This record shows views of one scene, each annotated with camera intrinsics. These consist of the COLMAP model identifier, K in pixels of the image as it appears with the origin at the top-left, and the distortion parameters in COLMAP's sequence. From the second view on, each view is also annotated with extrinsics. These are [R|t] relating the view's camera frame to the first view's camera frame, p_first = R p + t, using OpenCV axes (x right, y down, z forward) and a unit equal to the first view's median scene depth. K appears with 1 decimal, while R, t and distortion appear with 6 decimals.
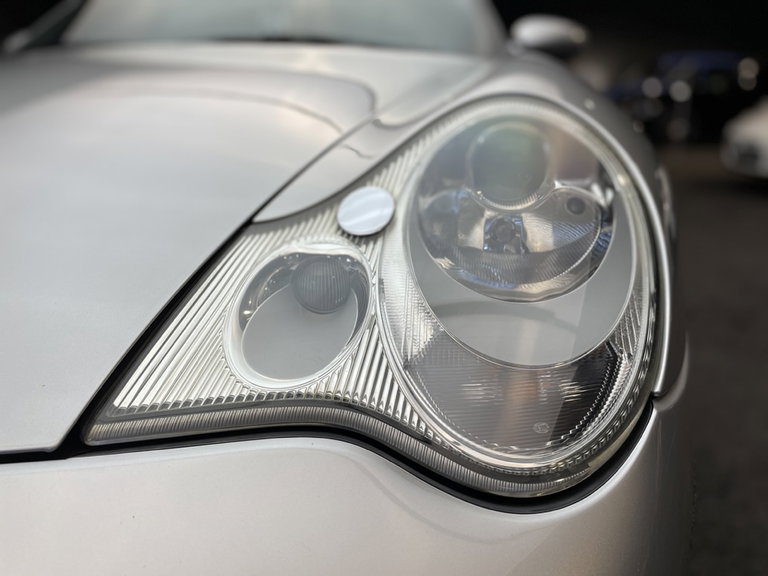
lens RADIAL K [[578.5, 0, 384.0], [0, 578.5, 288.0], [0, 0, 1]] dist [-0.000545, 0.000174]
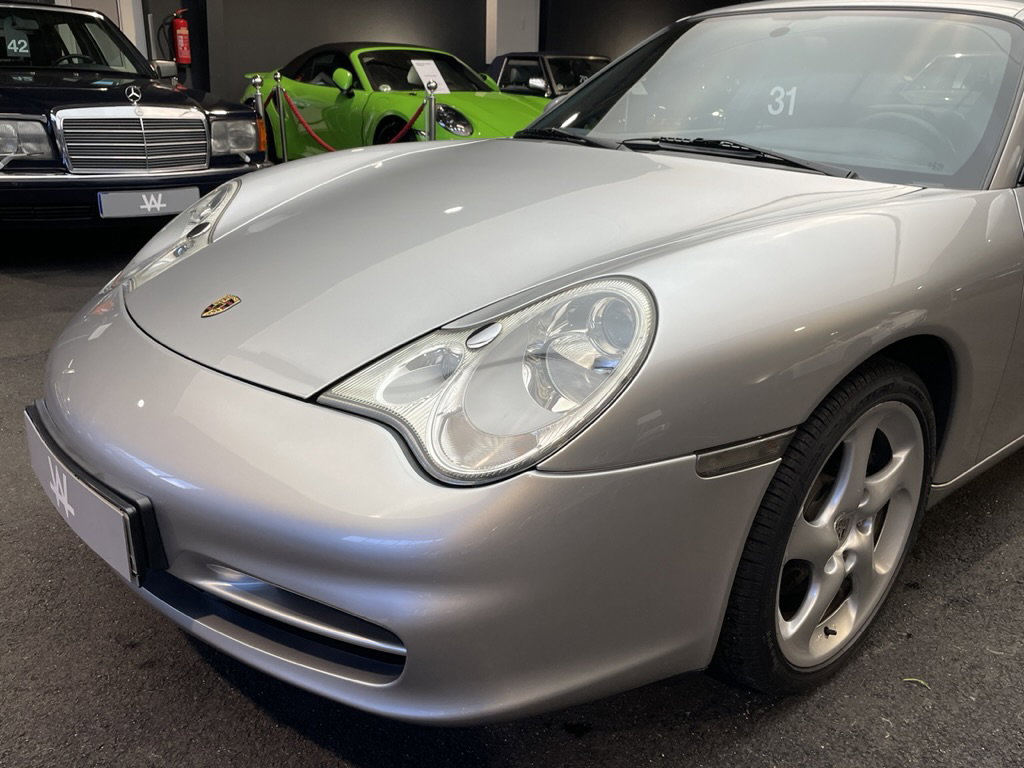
lens RADIAL K [[847.9, 0, 512.0], [0, 847.9, 384.0], [0, 0, 1]] dist [0.074215, -0.095256]
pose [[0.738653, 0.240661, -0.629662, 2.107813], [-0.223651, 0.968682, 0.107872, -0.352419], [0.635902, 0.061144, 0.769344, -1.177860]]
